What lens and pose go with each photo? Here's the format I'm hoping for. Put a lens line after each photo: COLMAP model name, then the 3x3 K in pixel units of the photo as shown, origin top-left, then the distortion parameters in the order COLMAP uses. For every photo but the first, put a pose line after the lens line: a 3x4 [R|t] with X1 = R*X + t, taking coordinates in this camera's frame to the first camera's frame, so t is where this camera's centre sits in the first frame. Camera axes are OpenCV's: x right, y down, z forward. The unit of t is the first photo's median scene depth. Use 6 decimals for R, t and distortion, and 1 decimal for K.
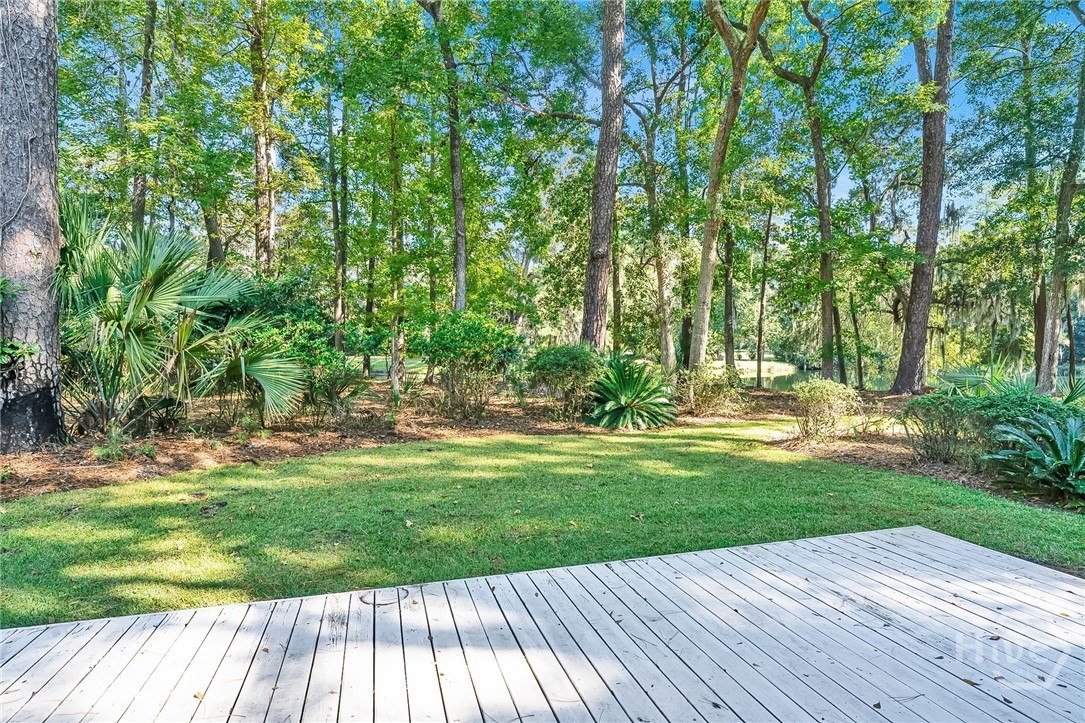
lens RADIAL K [[599.5, 0, 540.2], [0, 599.5, 358.3], [0, 0, 1]] dist [-0.015248, -0.001169]
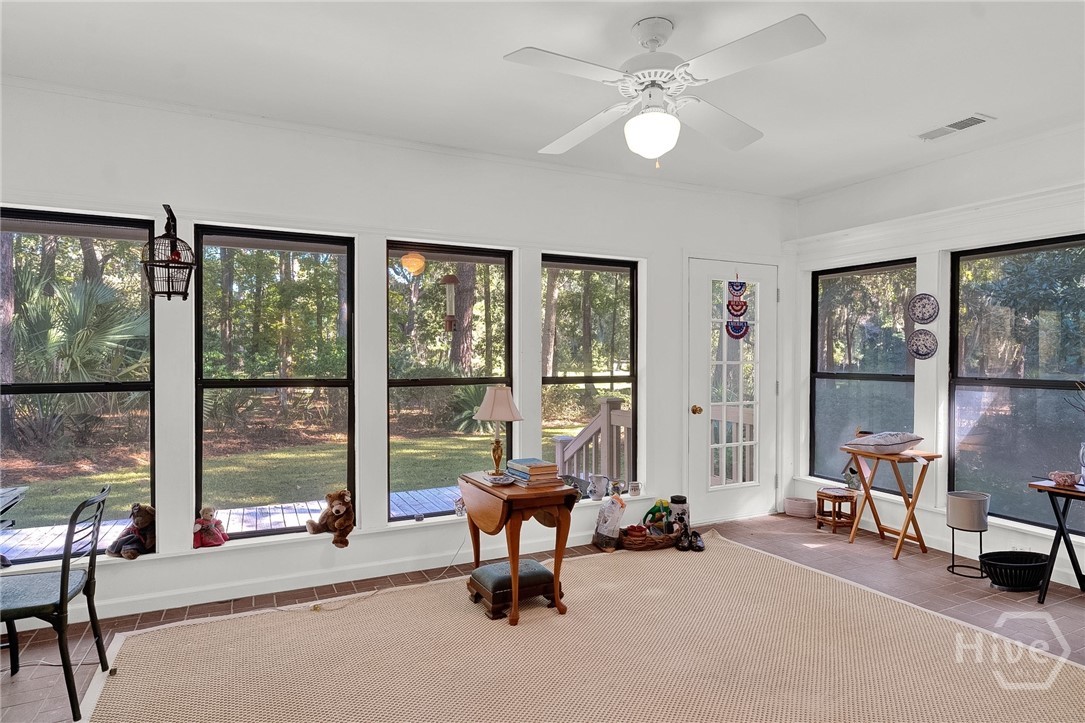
lens RADIAL K [[599.5, 0, 545.3], [0, 599.5, 363.2], [0, 0, 1]] dist [-0.015248, -0.001169]
pose [[0.984223, -0.007883, 0.176759, 0.059304], [0.009955, 0.999892, -0.010835, -0.013081], [-0.176655, 0.012424, 0.984194, -0.273783]]
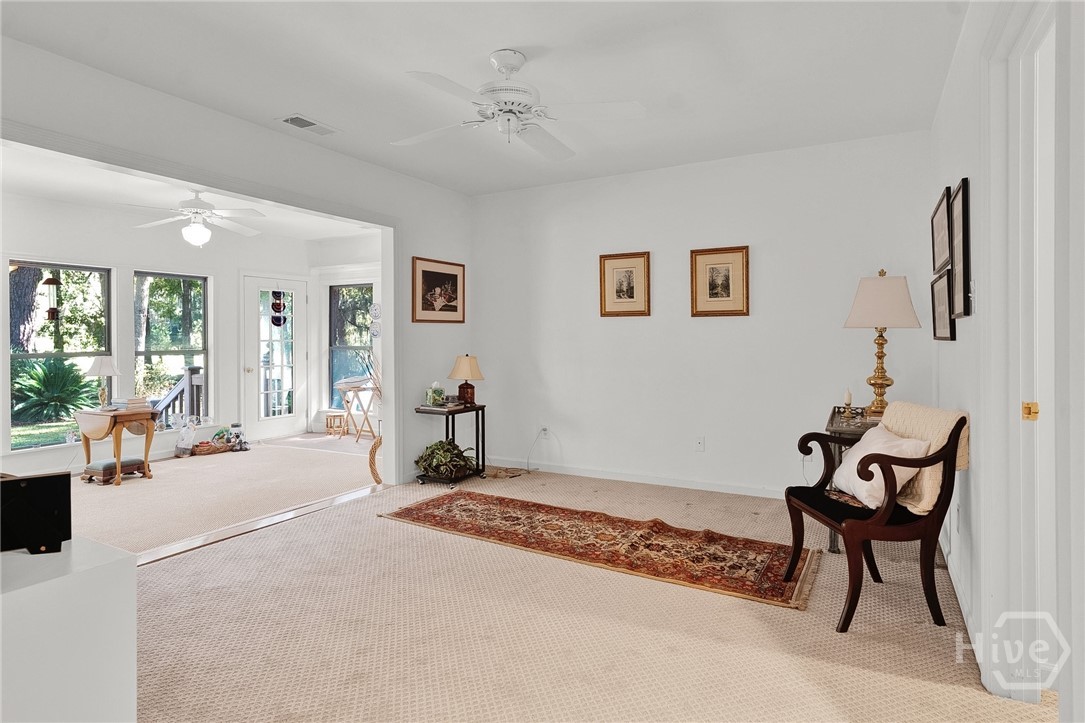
lens RADIAL K [[599.5, 0, 548.7], [0, 599.5, 343.7], [0, 0, 1]] dist [-0.015248, -0.001169]
pose [[0.706485, -0.013148, 0.707606, -0.196501], [0.022505, 0.999739, -0.003894, 0.026892], [-0.707370, 0.018676, 0.706597, -1.641479]]
